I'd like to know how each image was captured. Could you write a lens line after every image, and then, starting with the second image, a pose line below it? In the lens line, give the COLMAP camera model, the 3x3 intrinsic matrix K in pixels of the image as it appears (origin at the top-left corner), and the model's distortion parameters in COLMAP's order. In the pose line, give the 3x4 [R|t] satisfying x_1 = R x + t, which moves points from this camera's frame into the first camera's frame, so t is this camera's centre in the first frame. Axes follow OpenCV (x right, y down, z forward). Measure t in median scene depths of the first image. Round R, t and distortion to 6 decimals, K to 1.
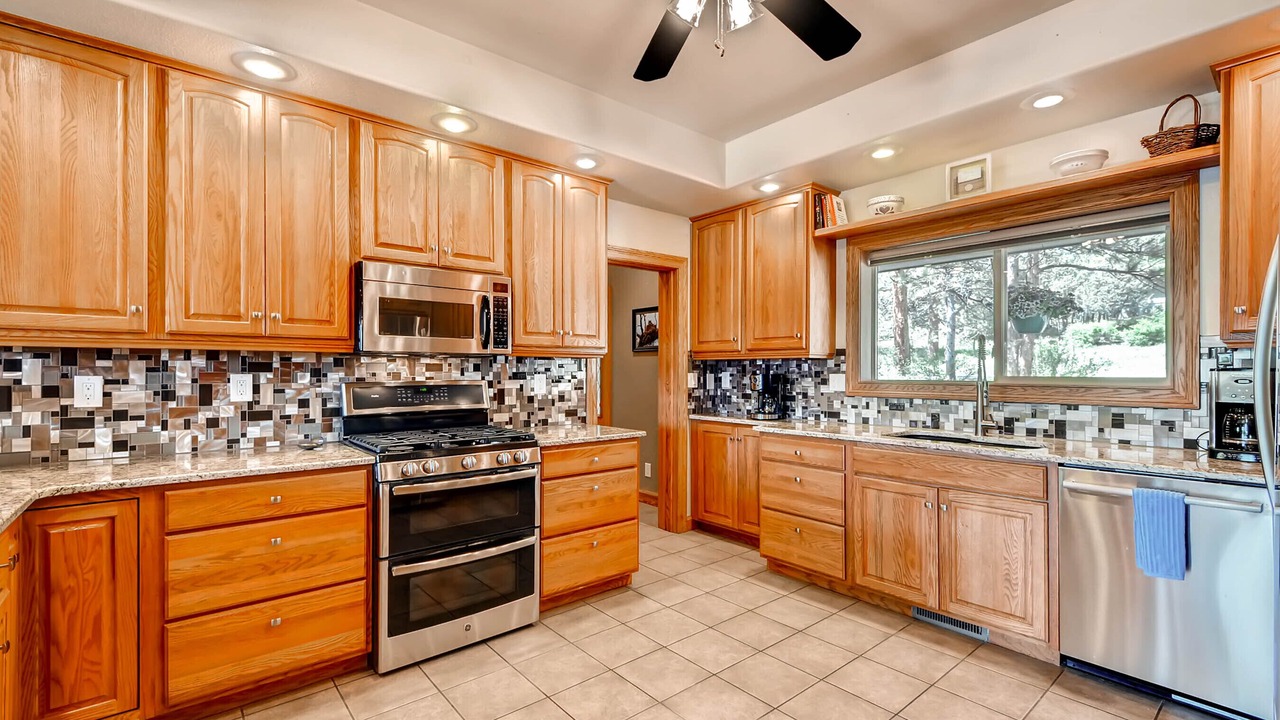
lens RADIAL K [[550.4, 0, 666.2], [0, 550.4, 367.4], [0, 0, 1]] dist [0.003265, -0.002050]
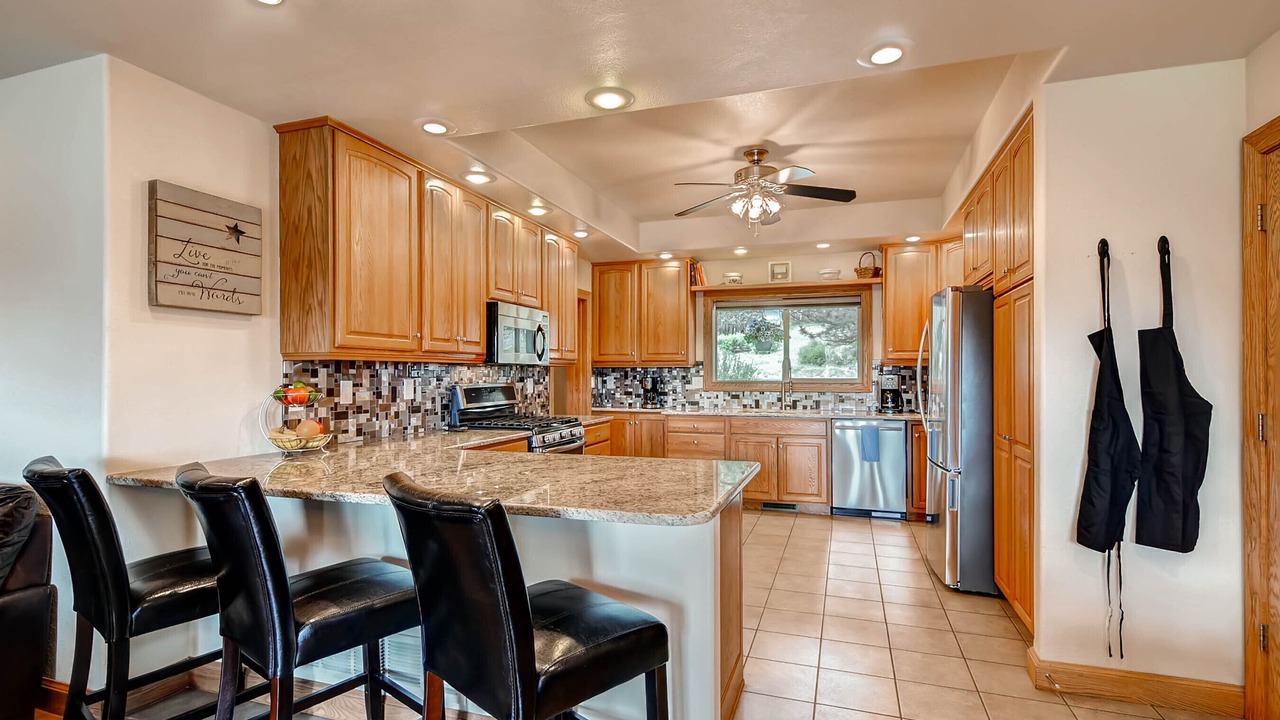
lens RADIAL K [[550.4, 0, 679.7], [0, 550.4, 369.7], [0, 0, 1]] dist [0.003265, -0.002050]
pose [[0.848765, 0.003947, 0.528755, -0.818332], [-0.003206, 0.999992, -0.002317, -0.008826], [-0.528760, 0.000272, 0.848771, -0.451064]]
